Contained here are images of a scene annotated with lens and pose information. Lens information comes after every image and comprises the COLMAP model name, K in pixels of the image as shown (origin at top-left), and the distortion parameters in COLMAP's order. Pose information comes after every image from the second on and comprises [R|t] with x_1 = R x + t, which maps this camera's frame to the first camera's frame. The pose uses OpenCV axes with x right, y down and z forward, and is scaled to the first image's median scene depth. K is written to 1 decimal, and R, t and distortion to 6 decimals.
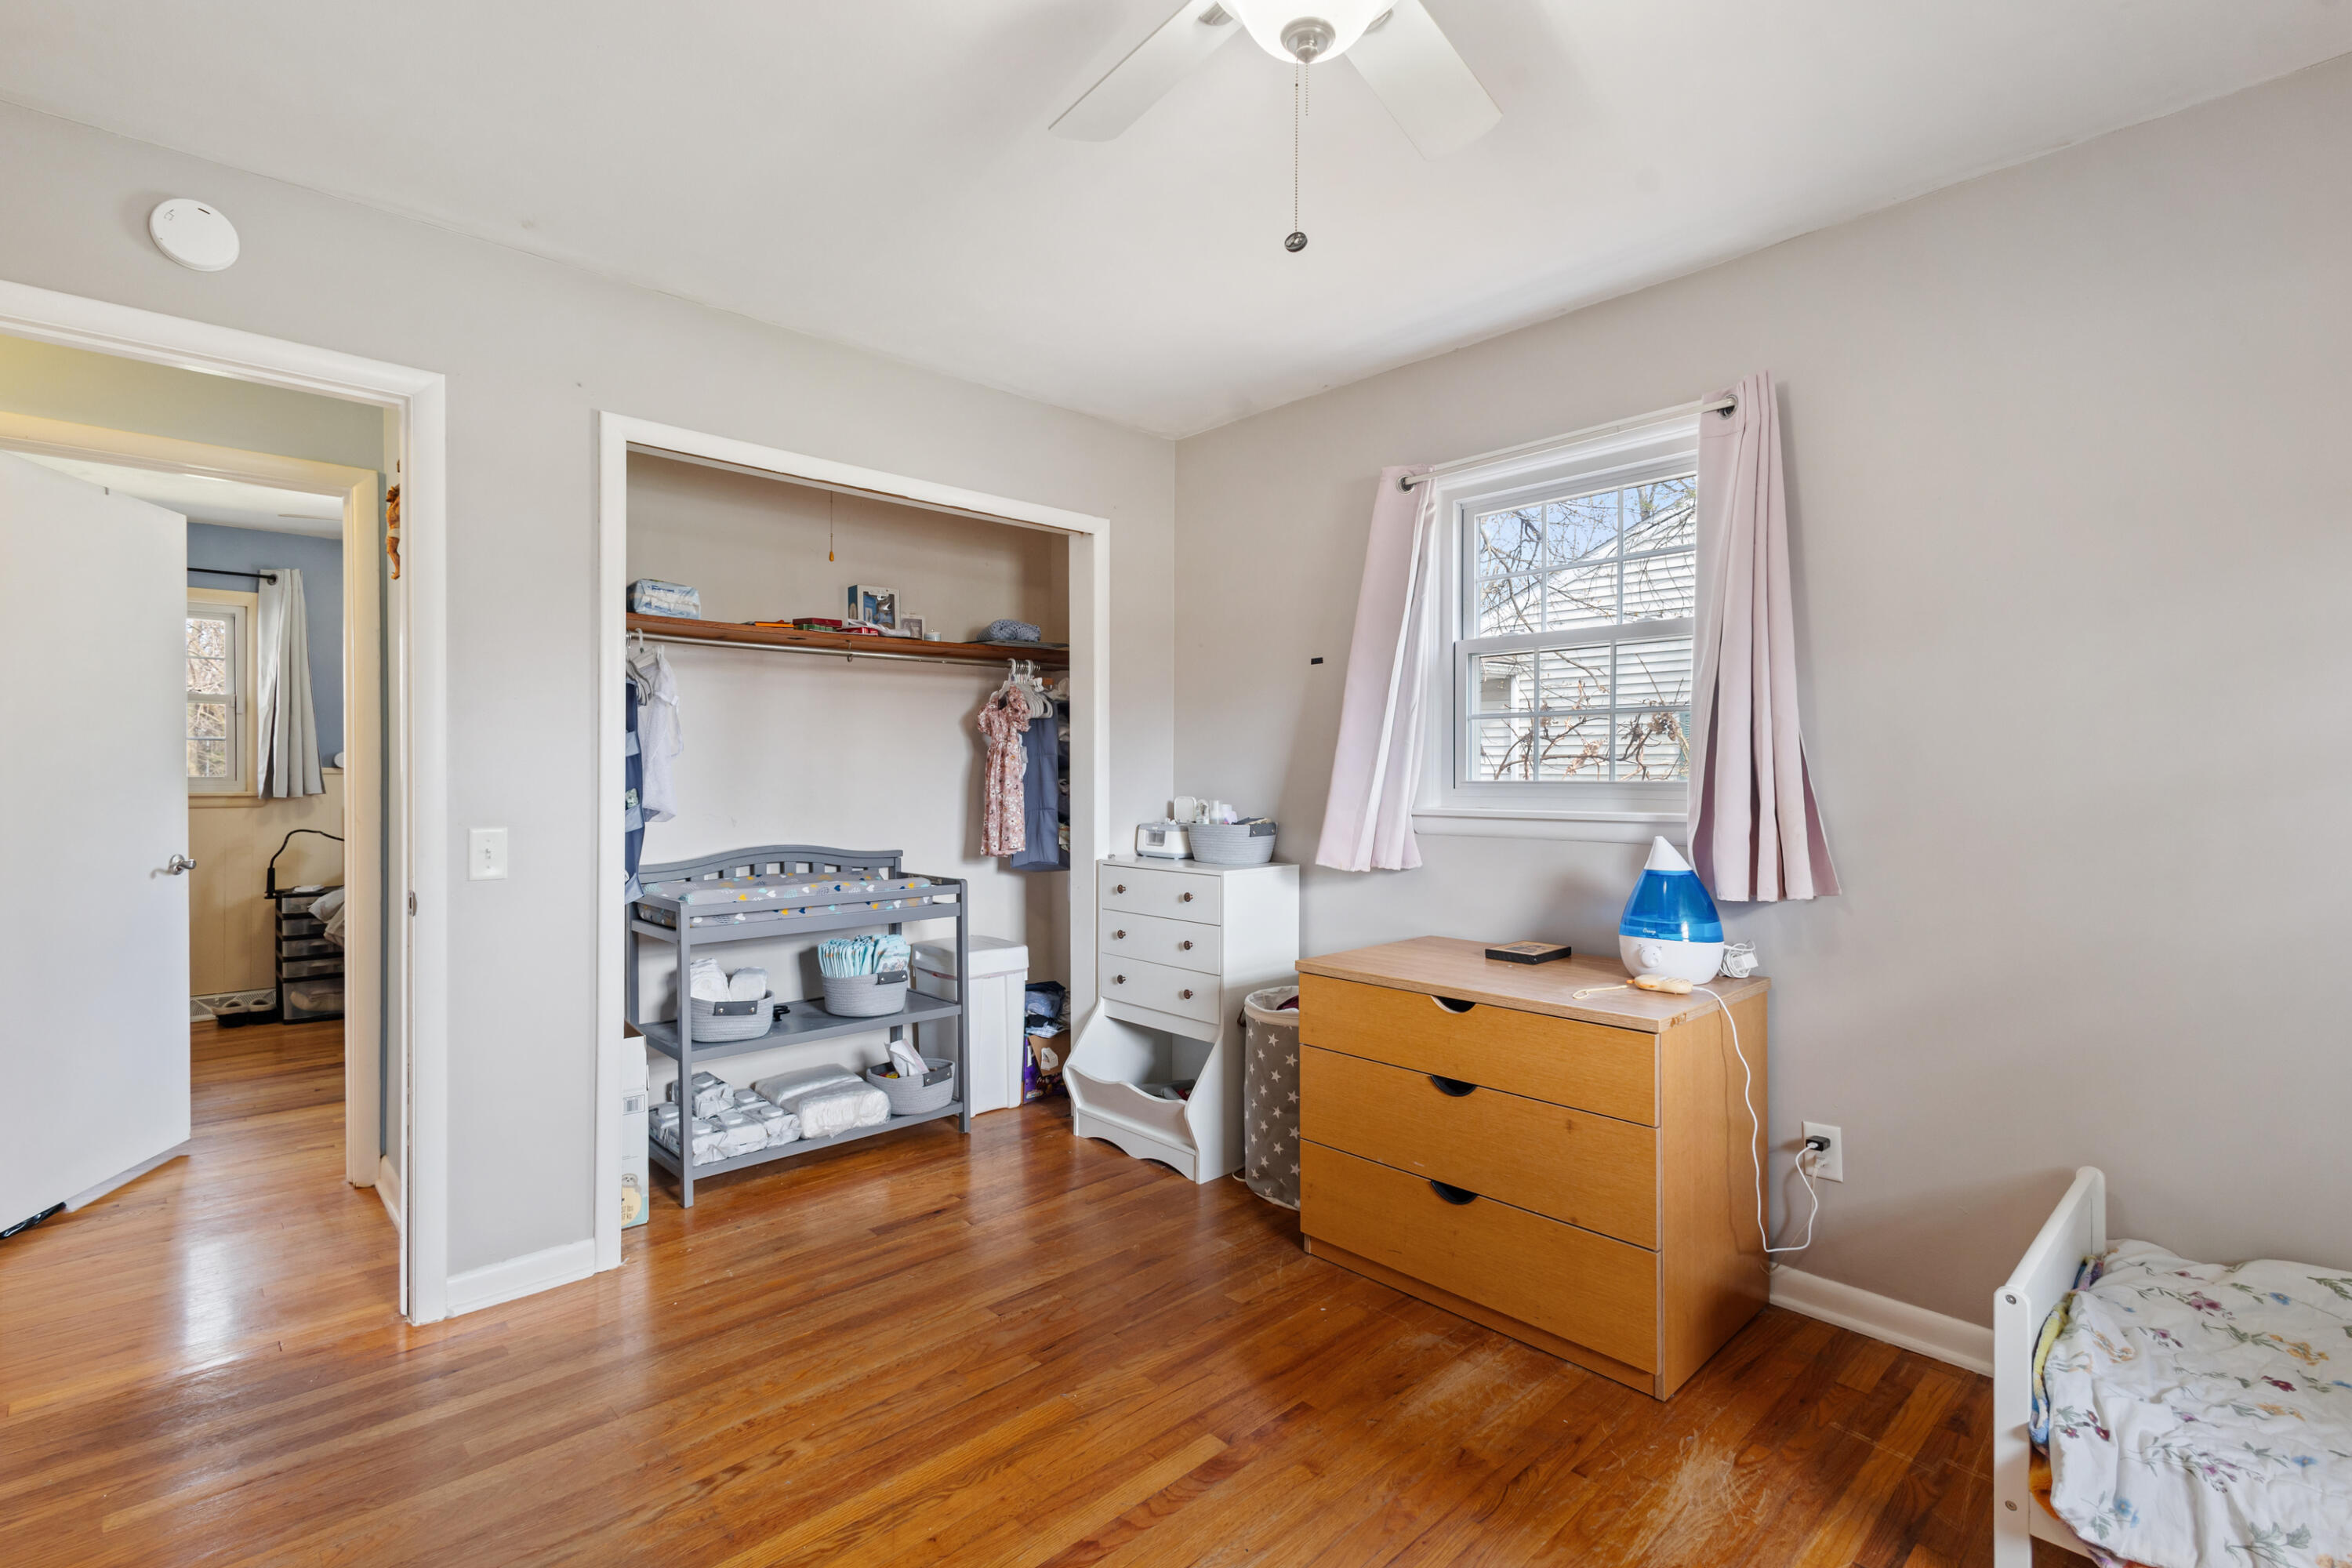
lens RADIAL K [[1092.9, 0, 1185.5], [0, 1092.9, 773.1], [0, 0, 1]] dist [0.010667, -0.001732]
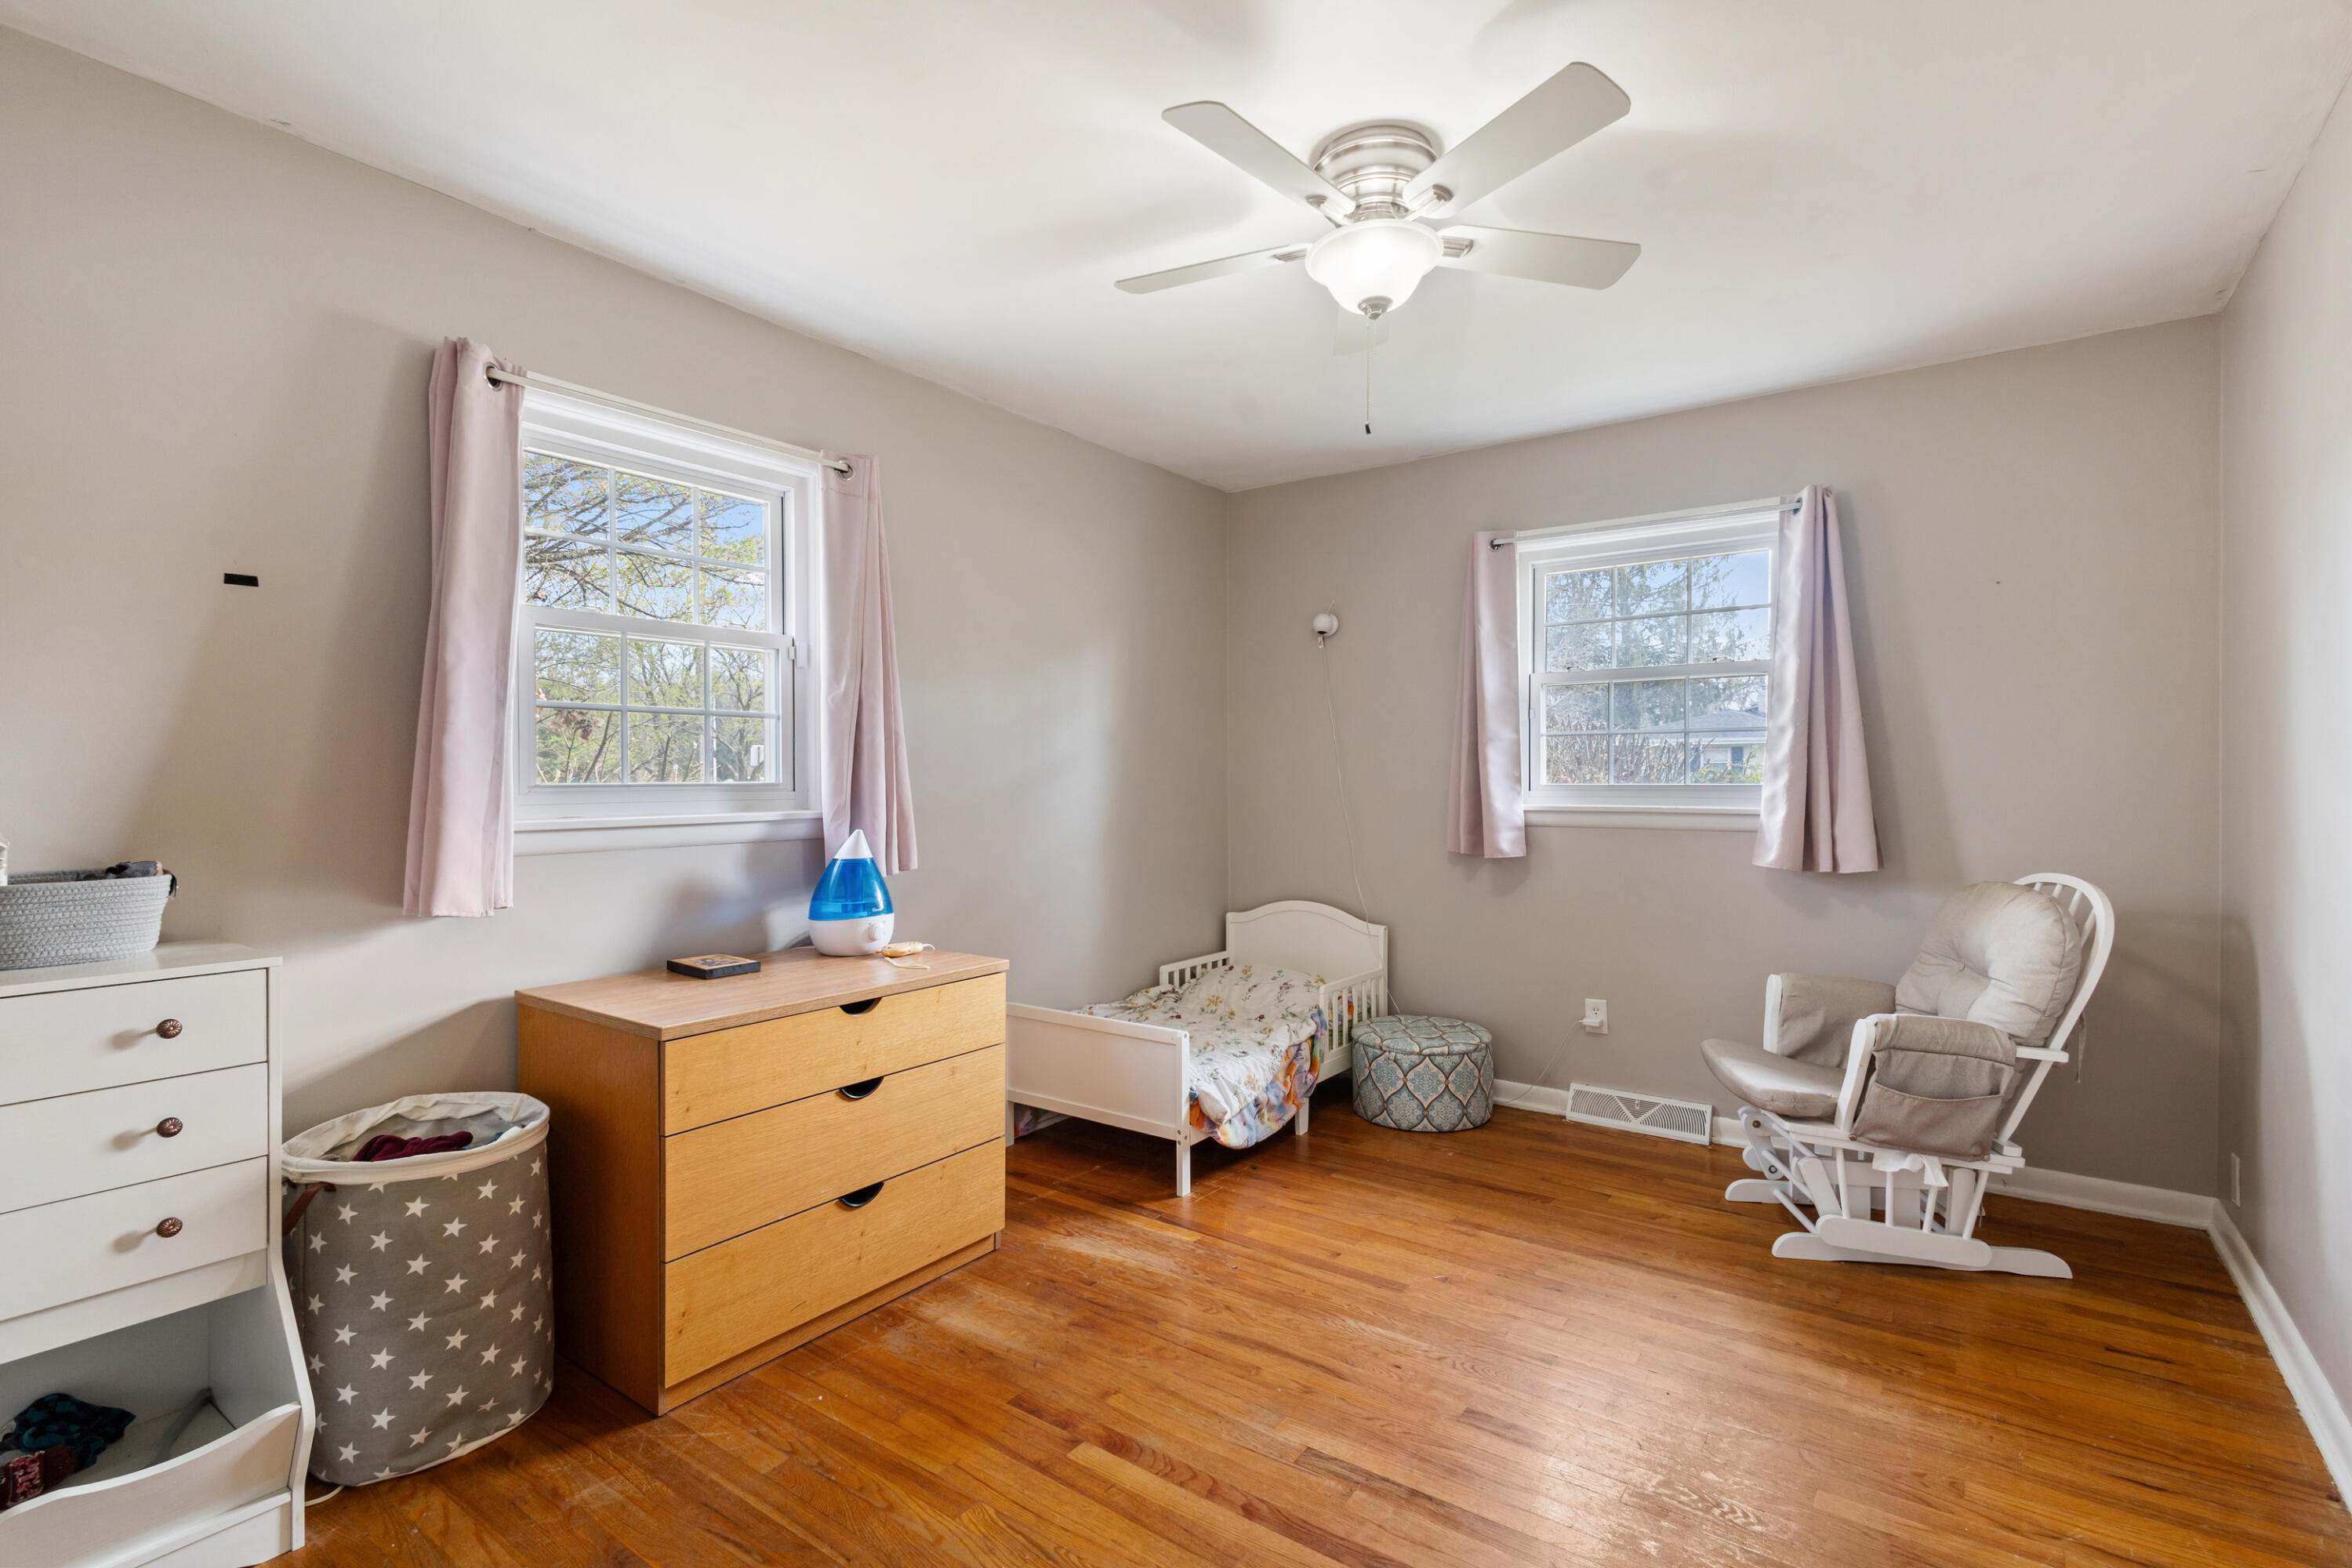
lens RADIAL K [[1092.9, 0, 1184.6], [0, 1092.9, 780.6], [0, 0, 1]] dist [0.010667, -0.001732]
pose [[-0.193959, -0.003103, 0.981005, -0.851420], [0.002028, 0.999992, 0.003565, 0.003250], [-0.981008, 0.002681, -0.193951, 0.975296]]
